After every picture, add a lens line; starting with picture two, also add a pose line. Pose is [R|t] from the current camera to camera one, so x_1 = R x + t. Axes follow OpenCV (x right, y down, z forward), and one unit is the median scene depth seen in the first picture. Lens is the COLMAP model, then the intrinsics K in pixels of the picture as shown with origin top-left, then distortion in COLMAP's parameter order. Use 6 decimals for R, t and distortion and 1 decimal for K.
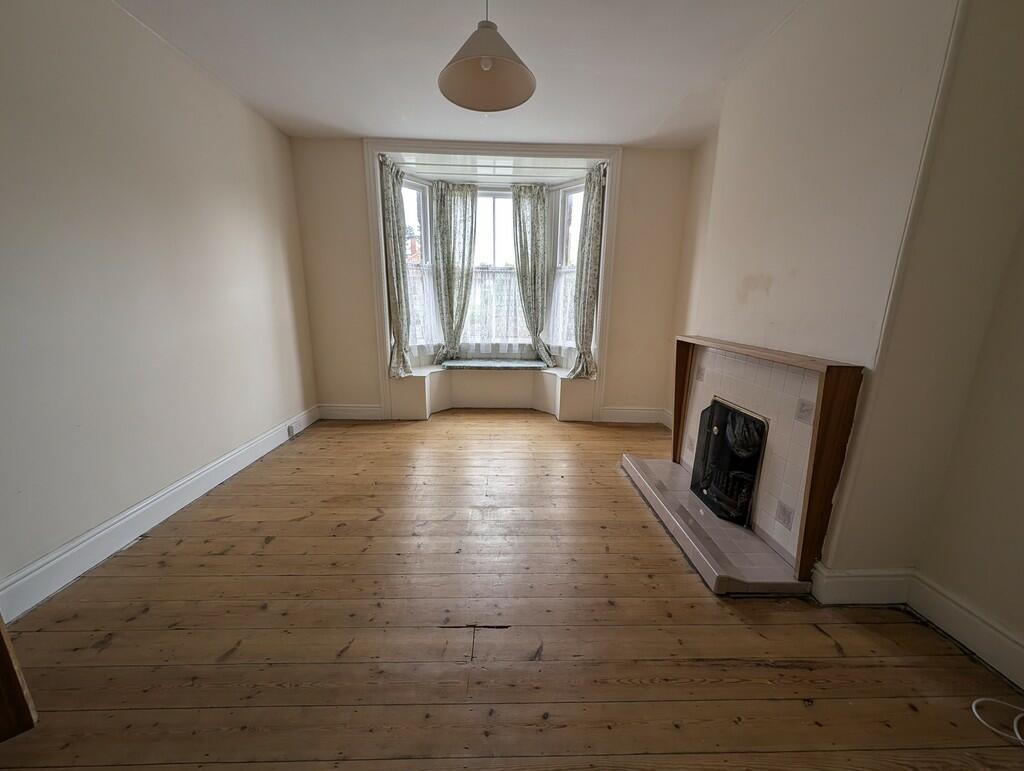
lens RADIAL K [[382.0, 0, 512.8], [0, 382.0, 389.3], [0, 0, 1]] dist [0.003601, 0.000071]
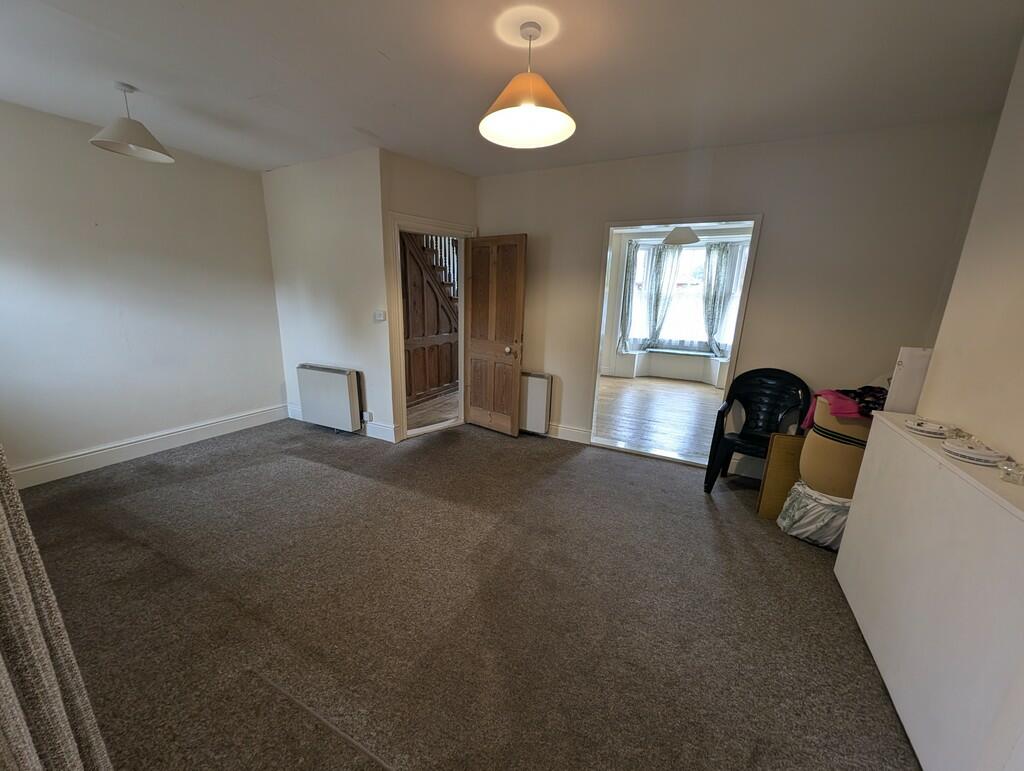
lens RADIAL K [[382.0, 0, 507.4], [0, 382.0, 392.4], [0, 0, 1]] dist [0.003601, 0.000071]
pose [[0.871465, 0.126126, -0.473964, 0.108097], [-0.125314, 0.991553, 0.033449, 0.143618], [0.474179, 0.030244, 0.879909, -0.790665]]
